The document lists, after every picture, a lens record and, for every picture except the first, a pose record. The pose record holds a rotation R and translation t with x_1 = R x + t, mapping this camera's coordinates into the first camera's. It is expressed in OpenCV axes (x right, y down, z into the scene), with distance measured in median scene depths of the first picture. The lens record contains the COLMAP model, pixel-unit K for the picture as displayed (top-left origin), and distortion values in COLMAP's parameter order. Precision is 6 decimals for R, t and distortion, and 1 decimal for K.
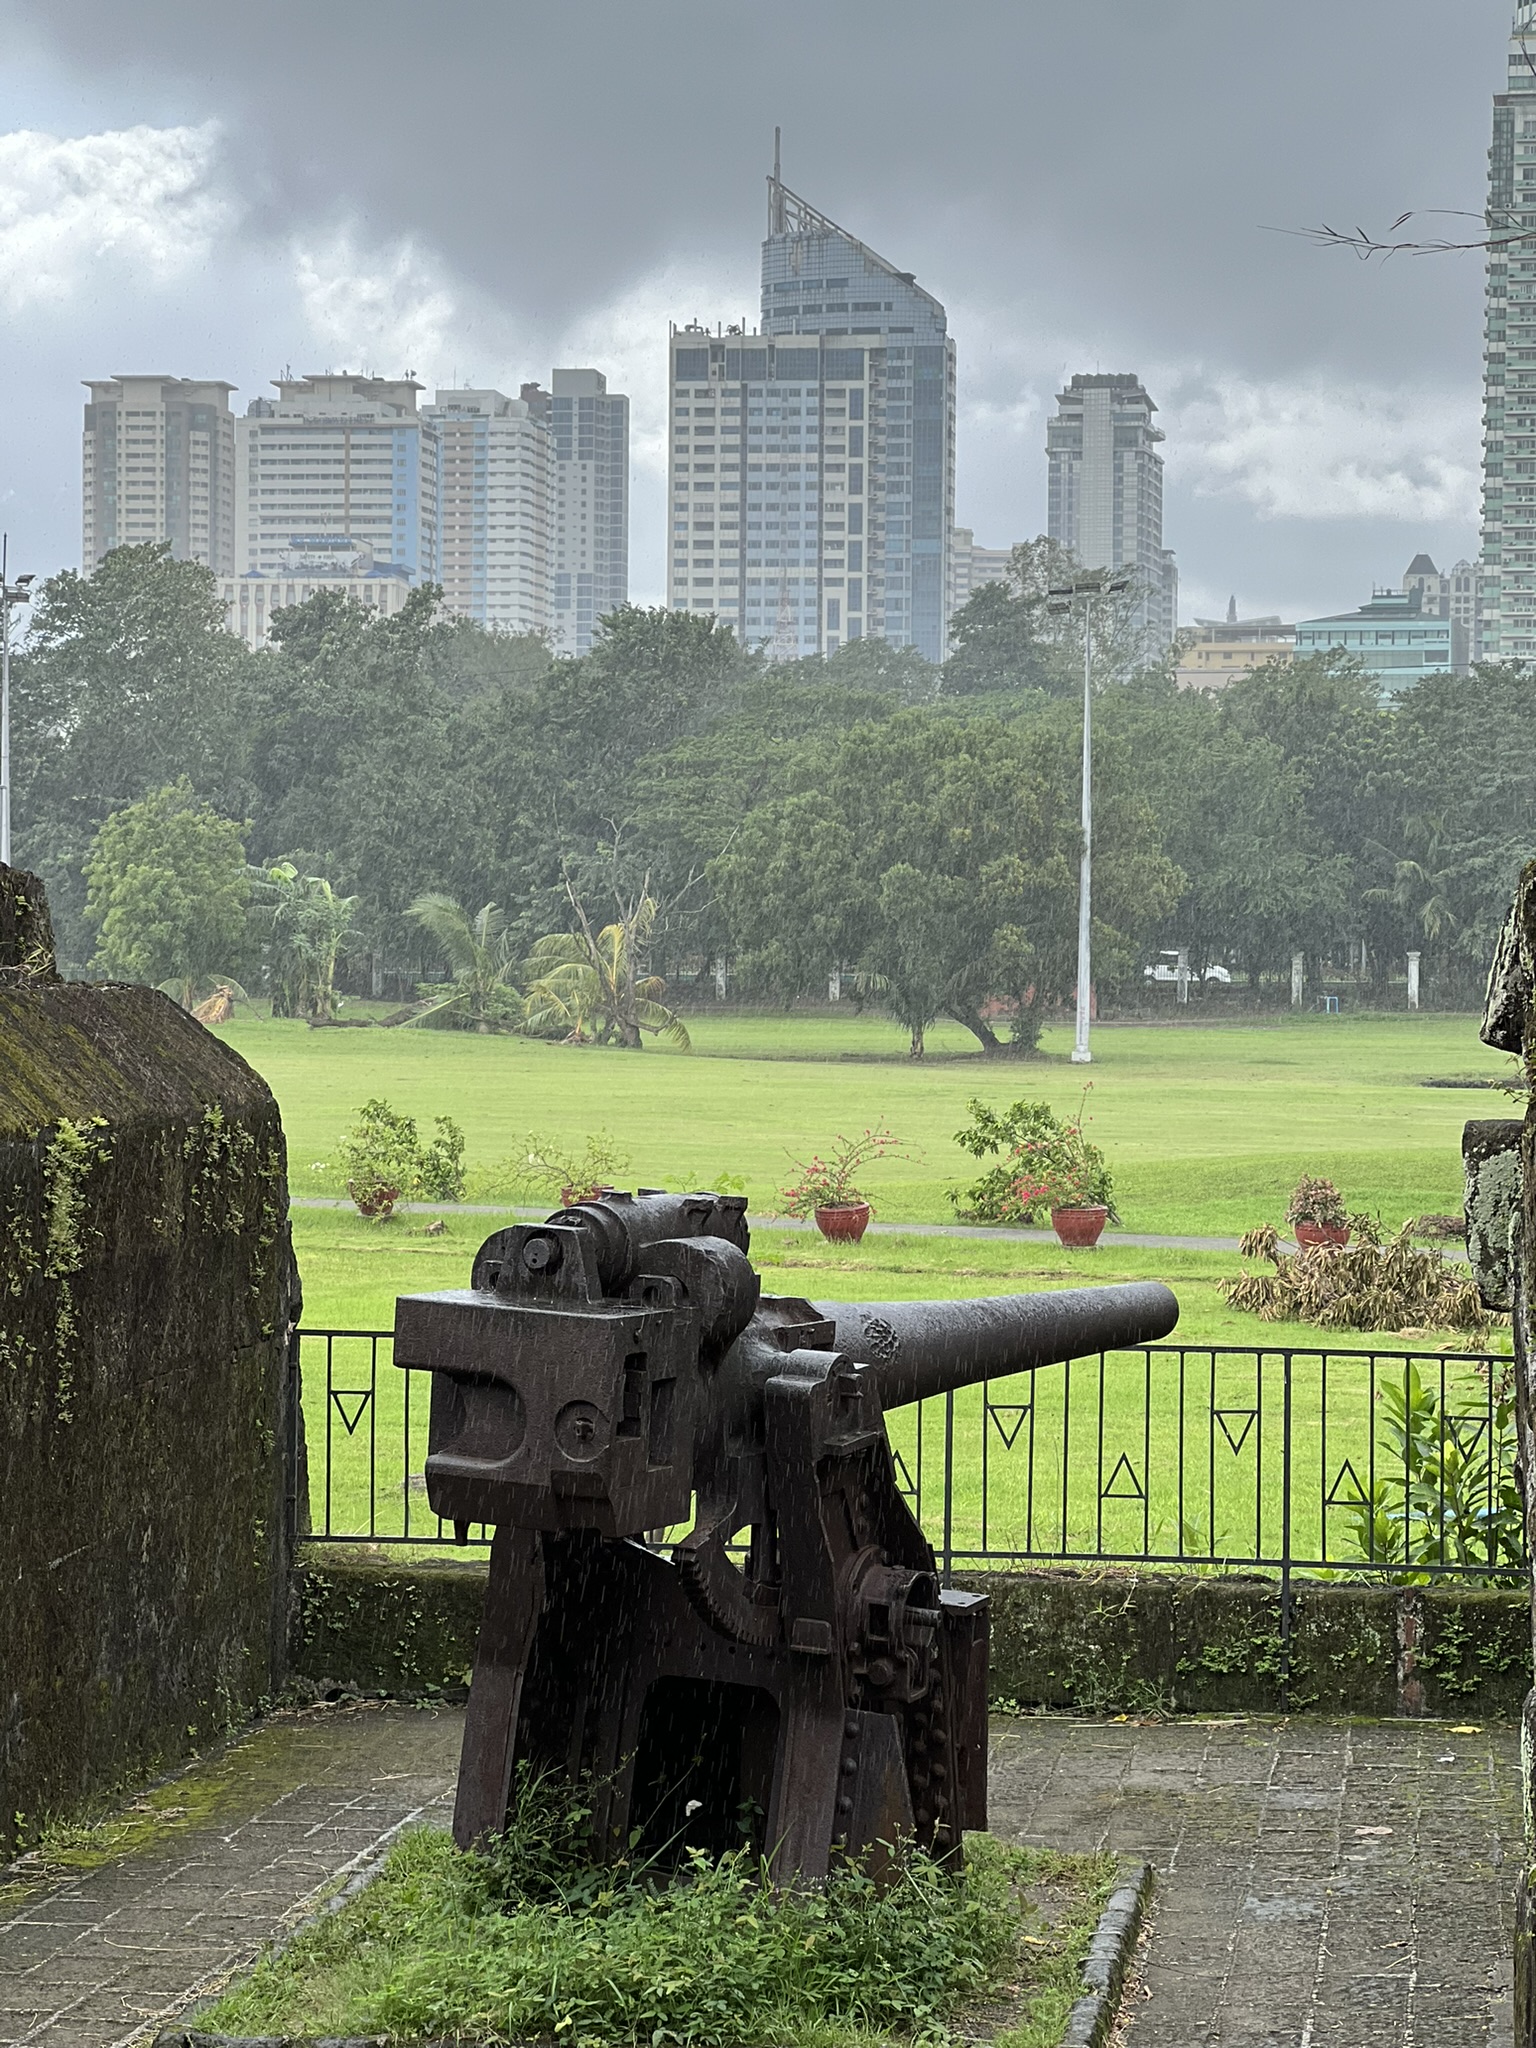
lens RADIAL K [[4587.3, 0, 768.0], [0, 4587.3, 1024.0], [0, 0, 1]] dist [0.282633, -0.145078]
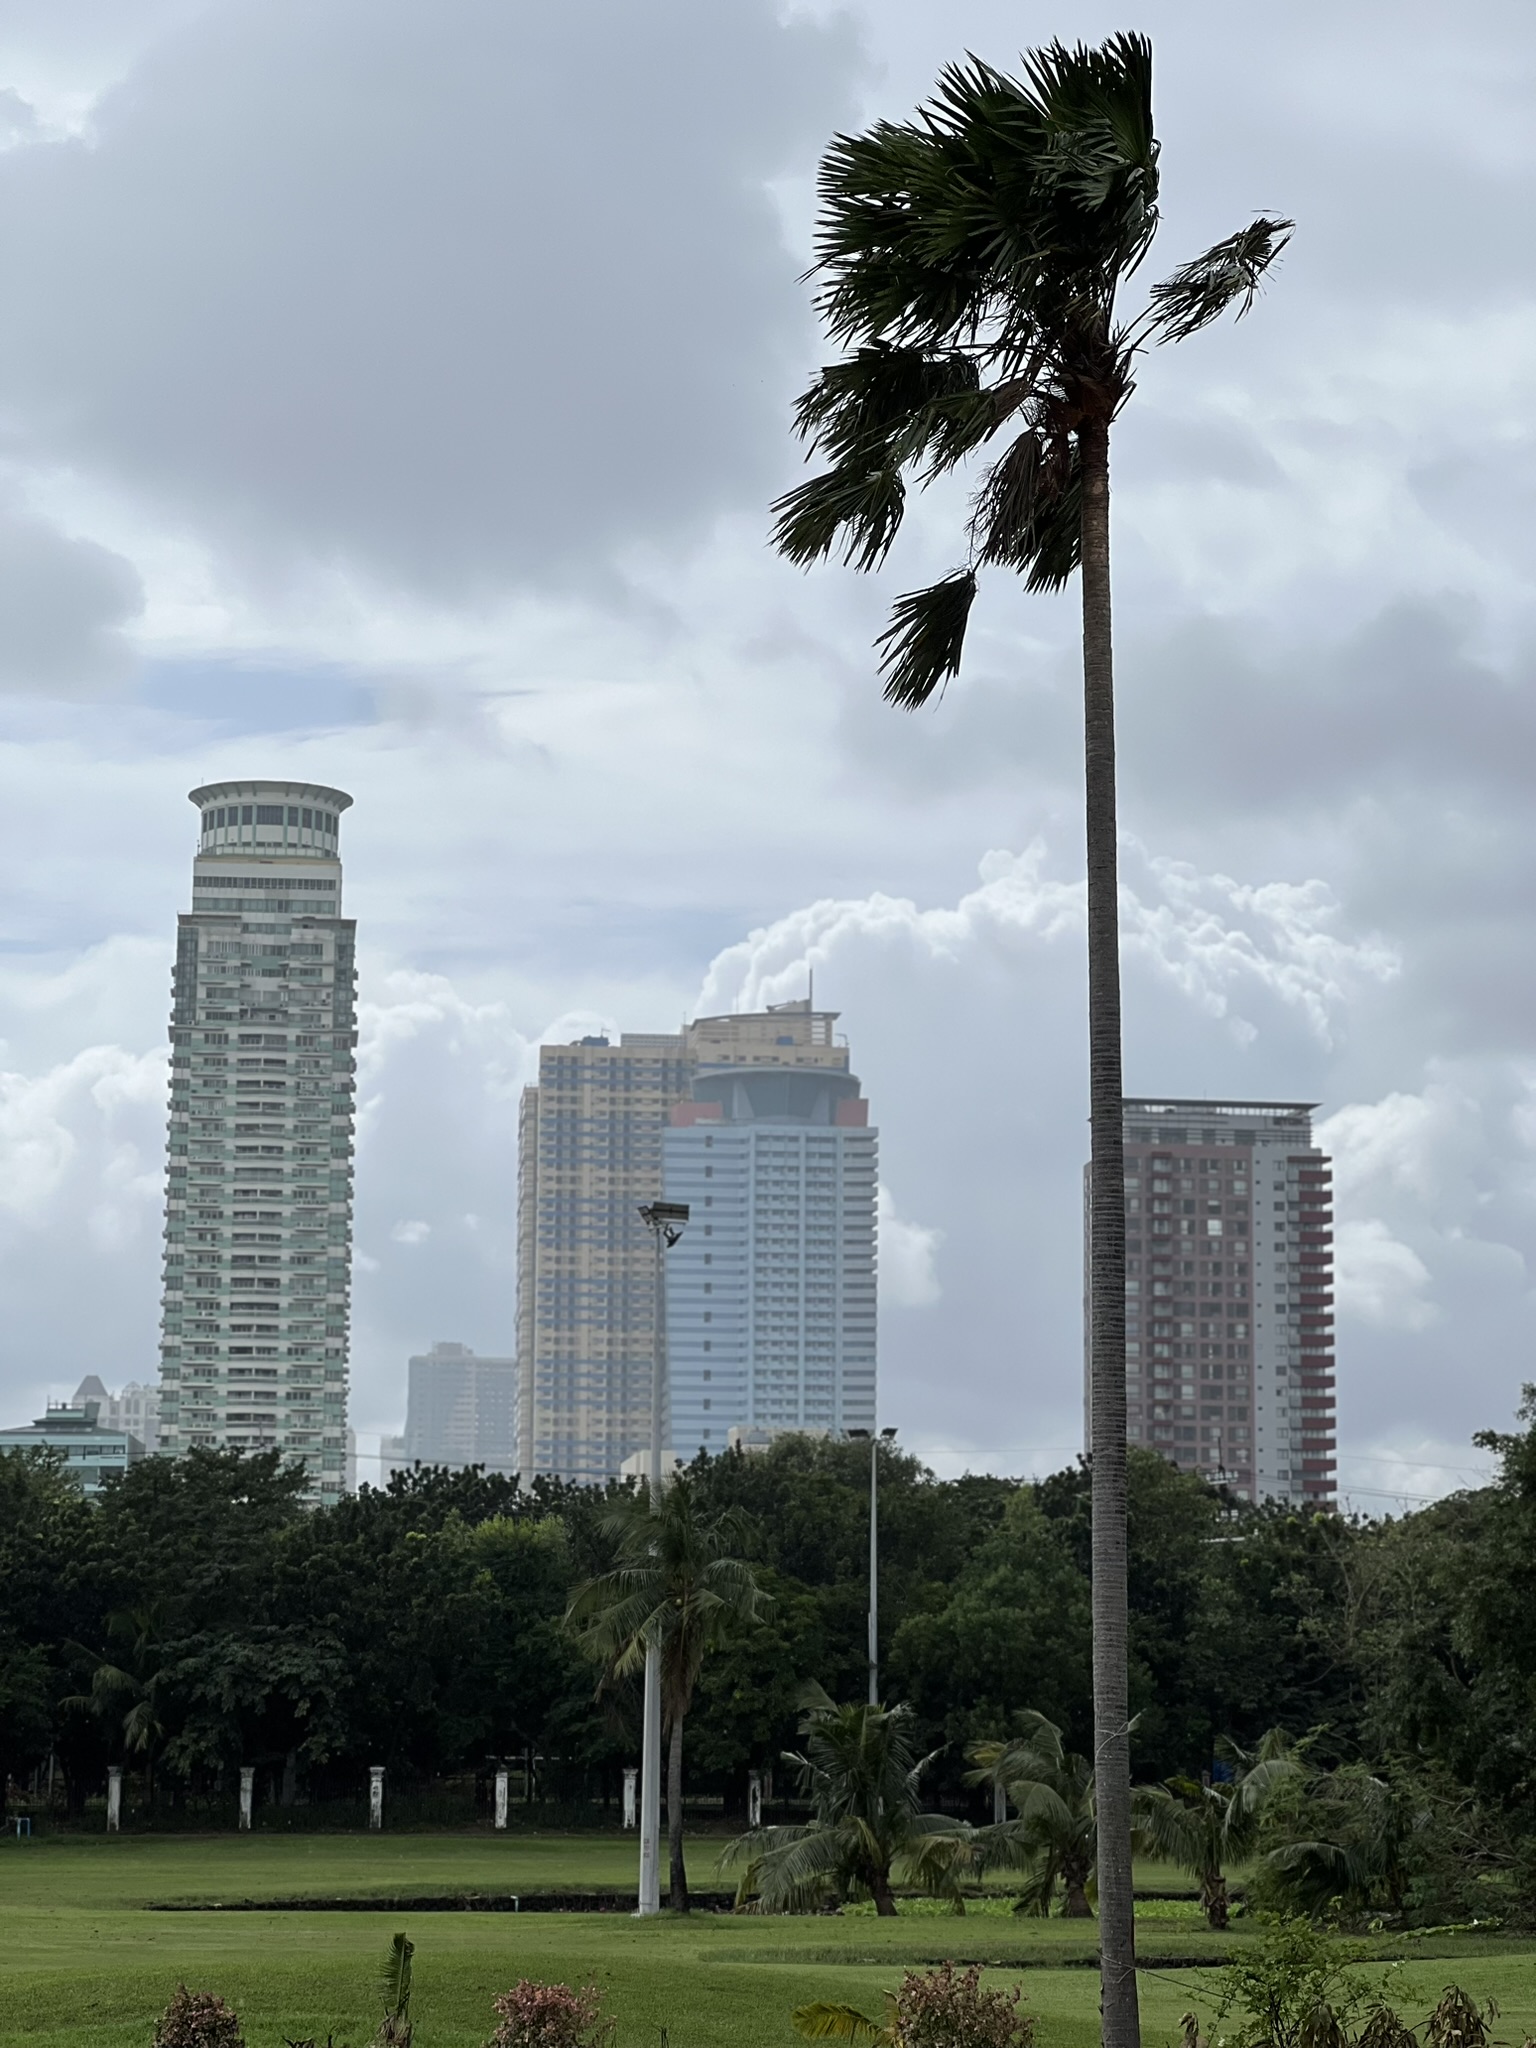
lens RADIAL K [[4587.3, 0, 768.0], [0, 4587.3, 1024.0], [0, 0, 1]] dist [0.282633, -0.145078]
pose [[0.958964, 0.044893, 0.279950, 0.001005], [0.005805, 0.984069, -0.177694, 0.003767], [-0.283468, 0.172027, 0.943426, 0.075587]]
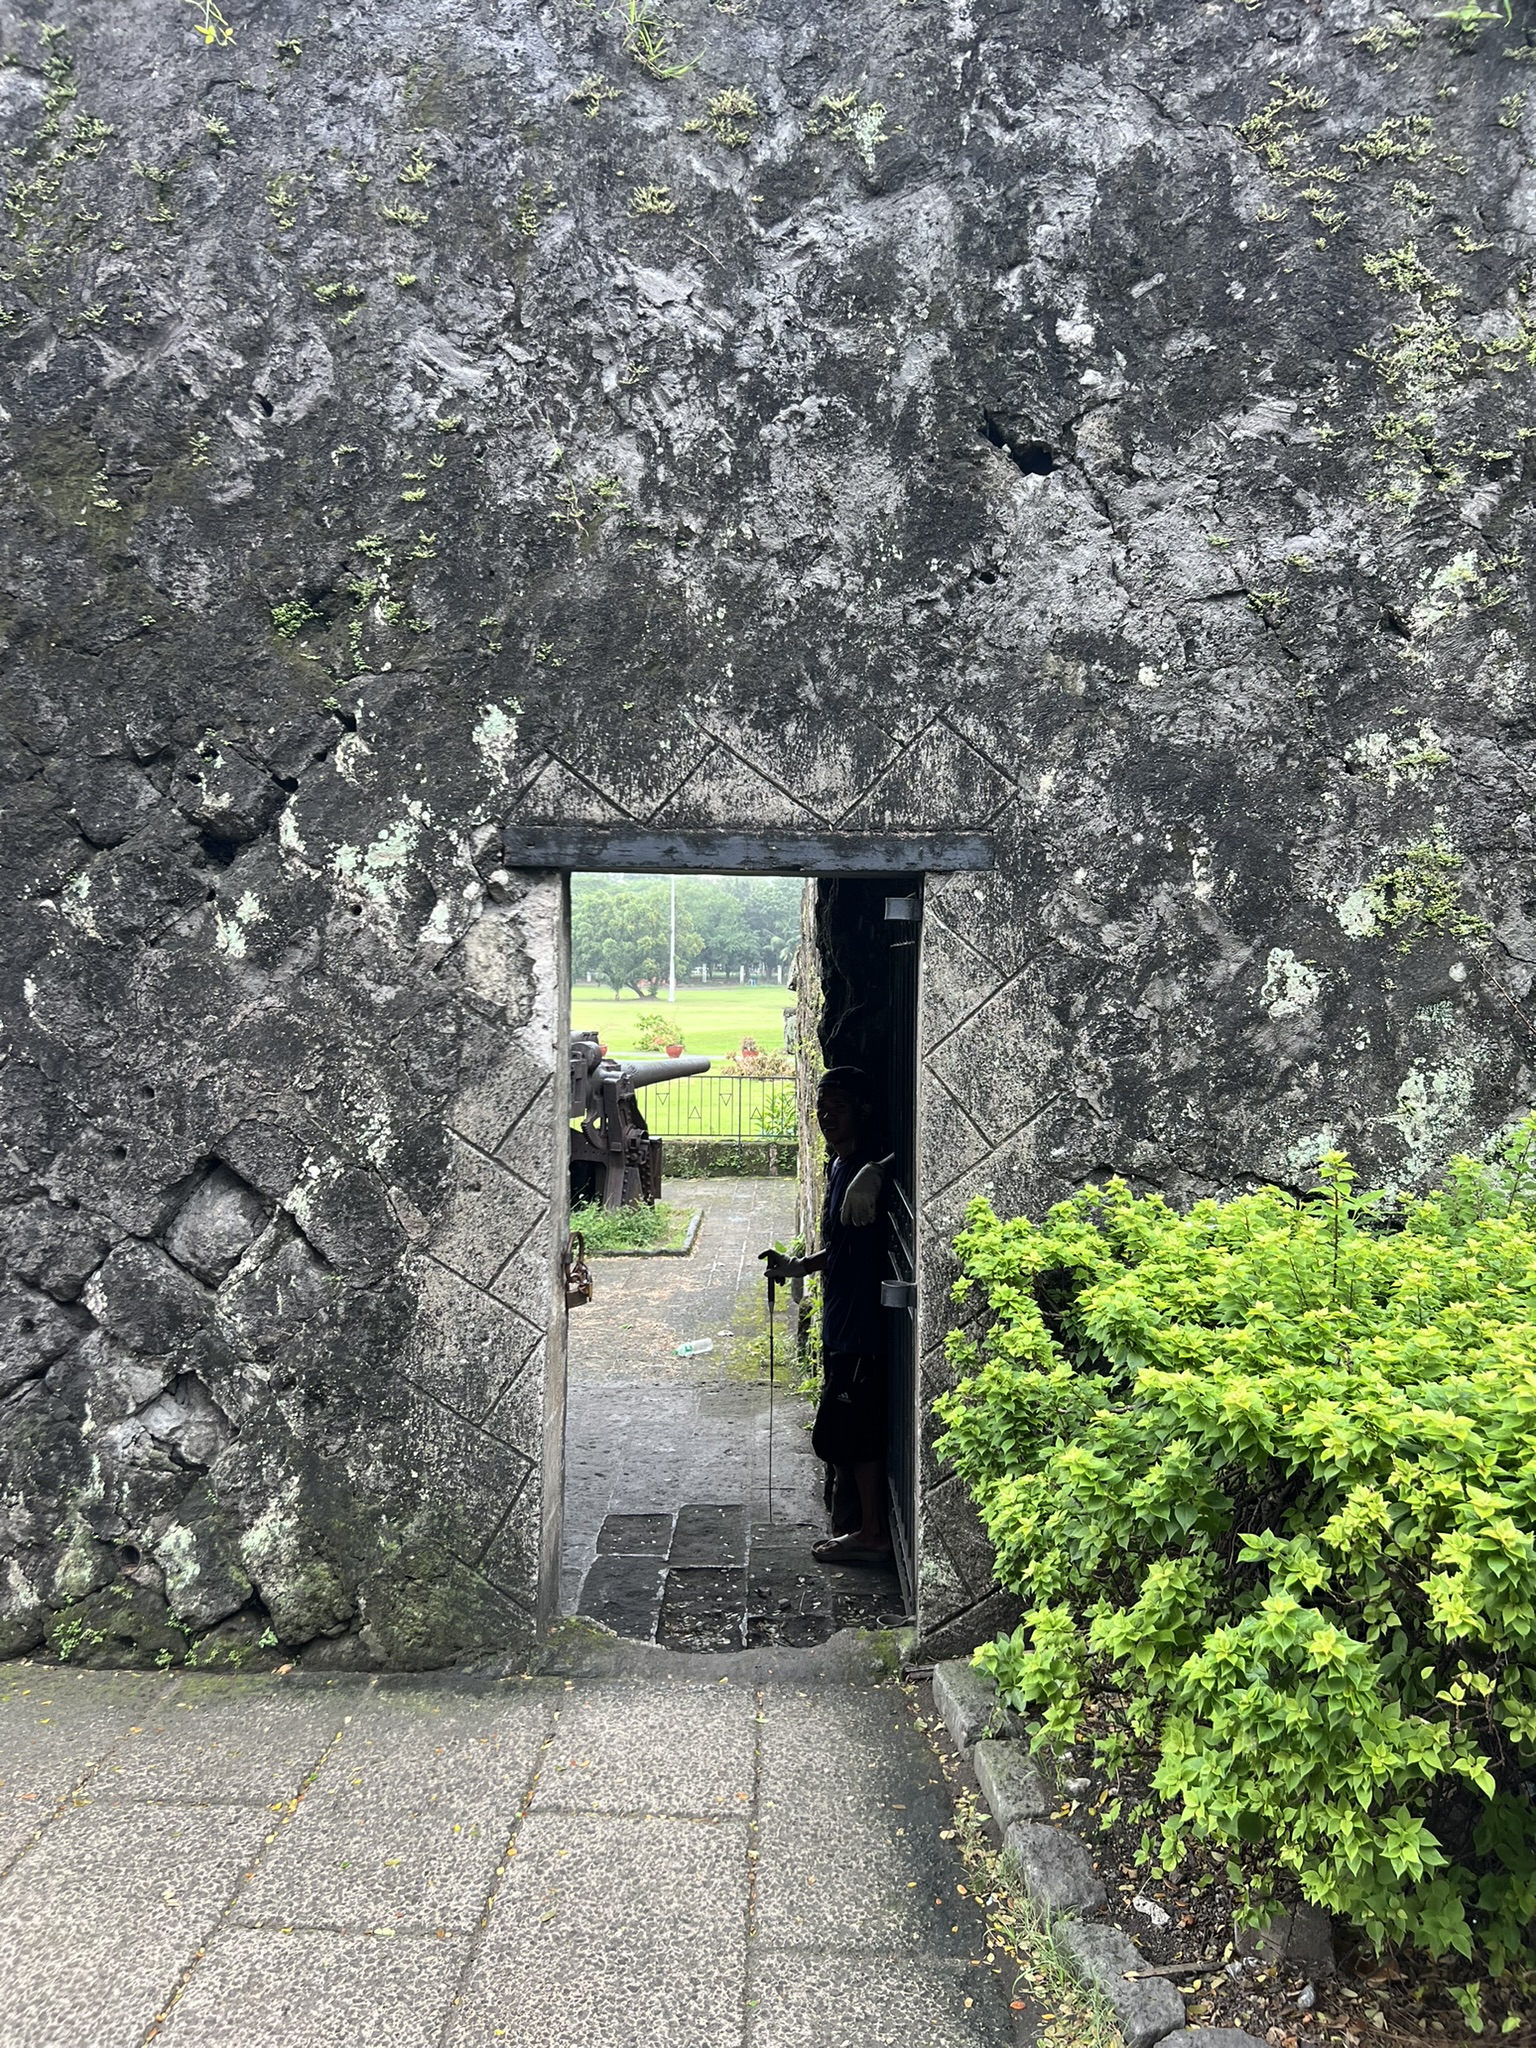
lens RADIAL K [[1547.2, 0, 768.0], [0, 1547.2, 1024.0], [0, 0, 1]] dist [0.000022, -0.000021]
pose [[0.991396, -0.003704, 0.130844, -0.008723], [0.000755, 0.999745, 0.022580, 0.000863], [-0.130895, -0.022287, 0.991146, -0.073084]]
